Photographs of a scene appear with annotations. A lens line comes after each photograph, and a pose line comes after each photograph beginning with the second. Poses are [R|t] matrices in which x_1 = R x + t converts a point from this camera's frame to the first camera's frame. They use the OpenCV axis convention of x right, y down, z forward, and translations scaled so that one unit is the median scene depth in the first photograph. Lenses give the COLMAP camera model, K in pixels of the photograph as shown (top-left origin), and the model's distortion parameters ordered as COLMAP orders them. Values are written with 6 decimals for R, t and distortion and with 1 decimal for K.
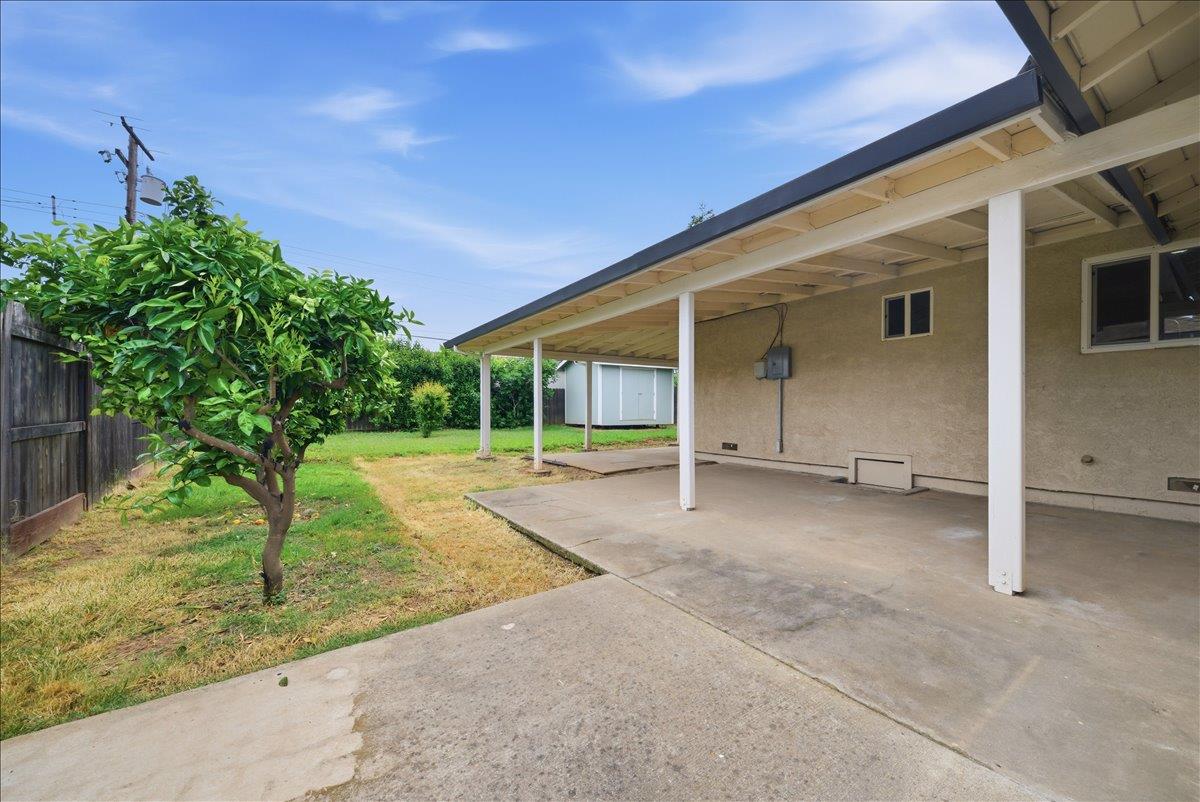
lens RADIAL K [[462.8, 0, 600.0], [0, 462.8, 401.0], [0, 0, 1]] dist [-0.000653, -0.000128]
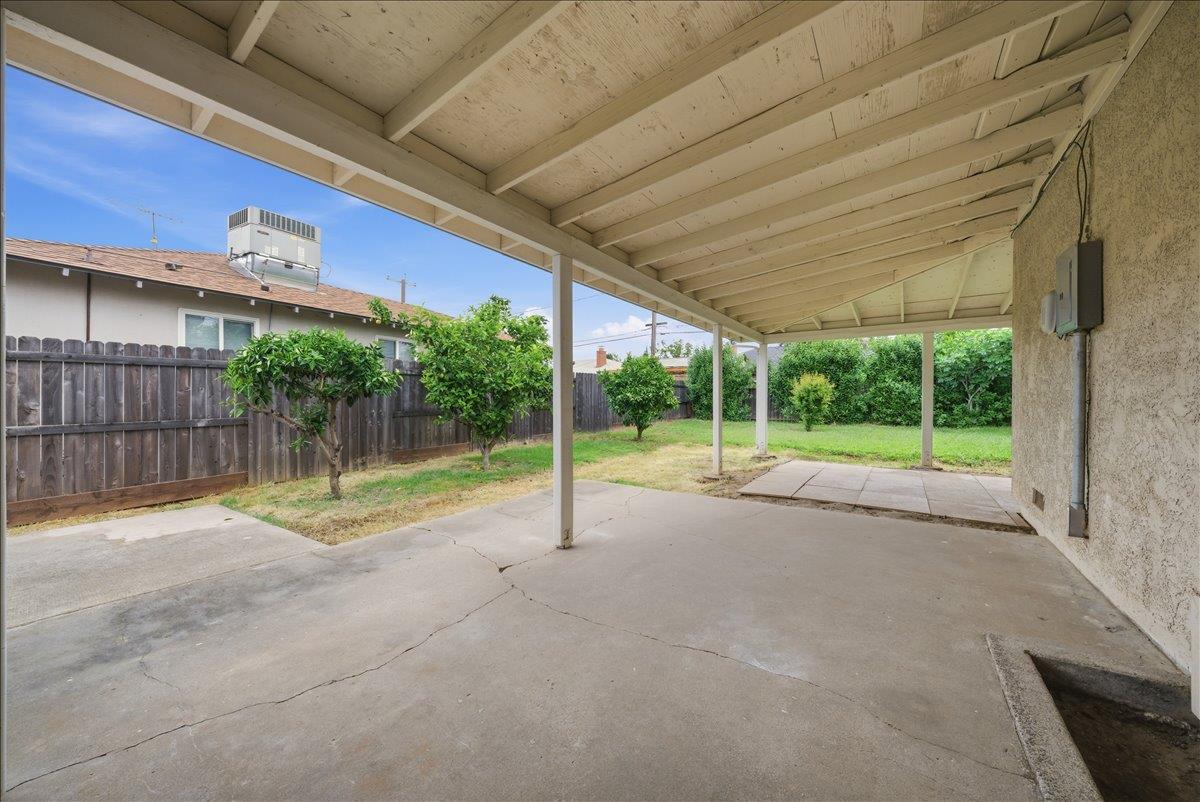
lens RADIAL K [[425.4, 0, 607.4], [0, 425.4, 395.6], [0, 0, 1]] dist [-0.001230, -0.000434]
pose [[0.358984, -0.003977, -0.933335, 1.361495], [0.016888, 0.999855, 0.002236, -0.019591], [0.933191, -0.016565, 0.358999, 1.305432]]
